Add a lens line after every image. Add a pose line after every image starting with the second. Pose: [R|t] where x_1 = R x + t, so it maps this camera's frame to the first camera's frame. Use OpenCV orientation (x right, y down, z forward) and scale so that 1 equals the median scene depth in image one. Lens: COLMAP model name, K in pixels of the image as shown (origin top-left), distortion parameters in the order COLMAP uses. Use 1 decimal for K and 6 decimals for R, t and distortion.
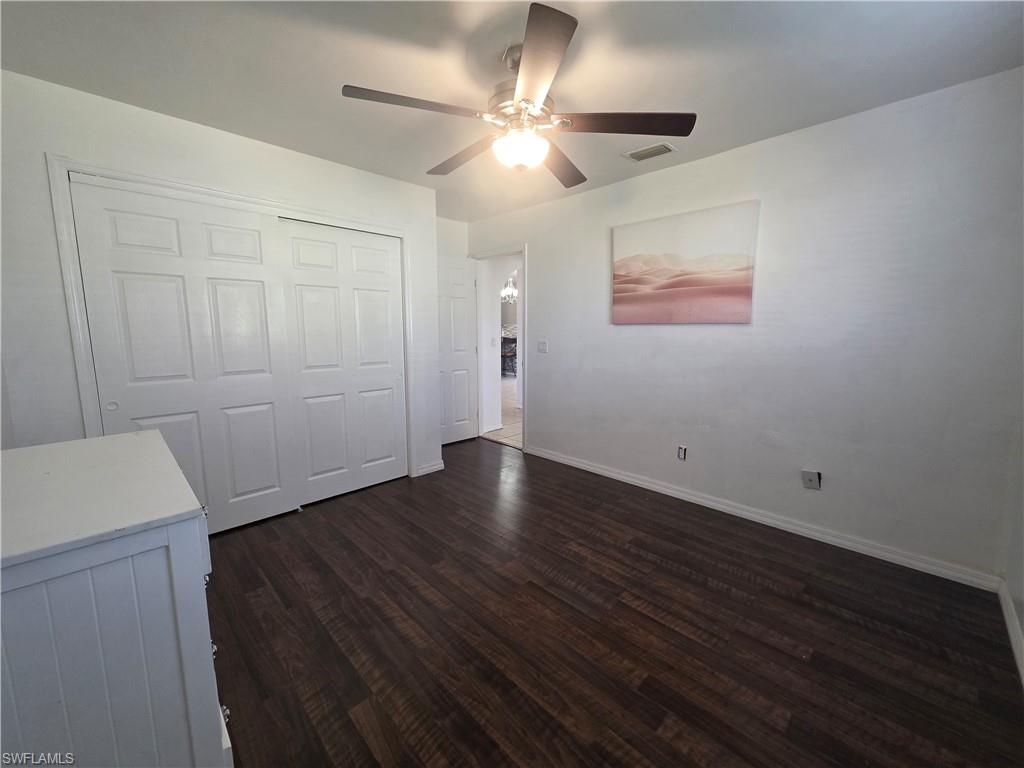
lens RADIAL K [[408.5, 0, 516.8], [0, 408.5, 381.0], [0, 0, 1]] dist [0.002935, 0.000116]
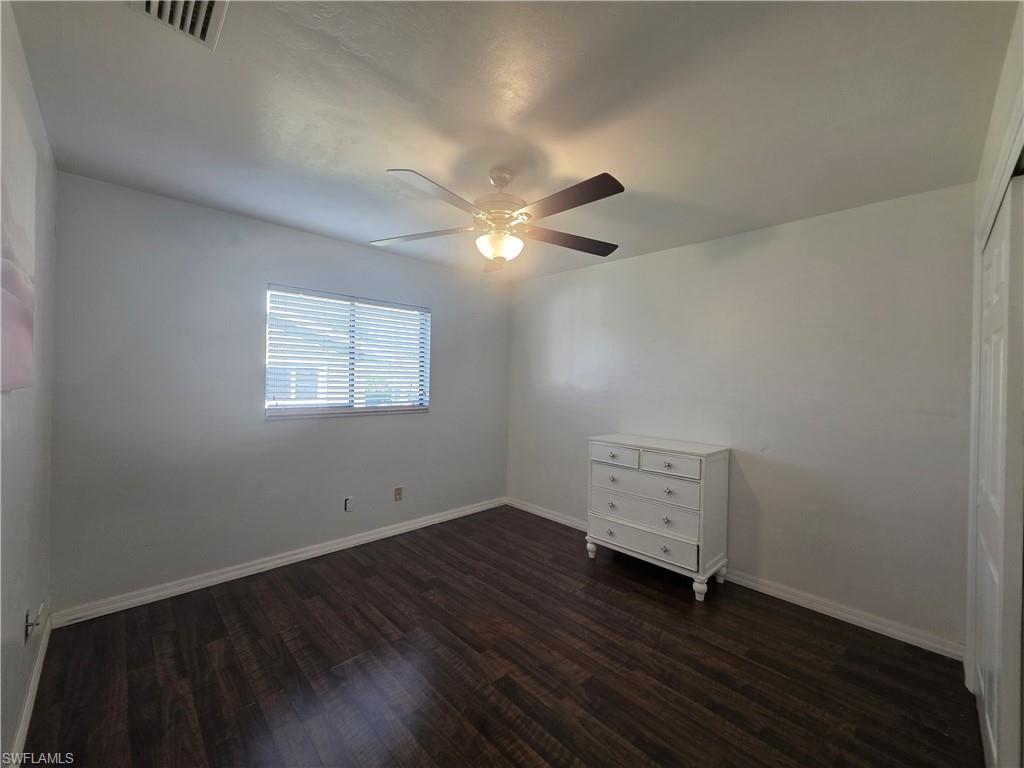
lens RADIAL K [[408.5, 0, 516.8], [0, 408.5, 381.0], [0, 0, 1]] dist [0.002935, 0.000116]
pose [[-0.999690, -0.021061, 0.013260, -0.057912], [-0.019090, 0.990750, 0.134351, -0.309809], [-0.015967, 0.134057, -0.990845, 2.019985]]
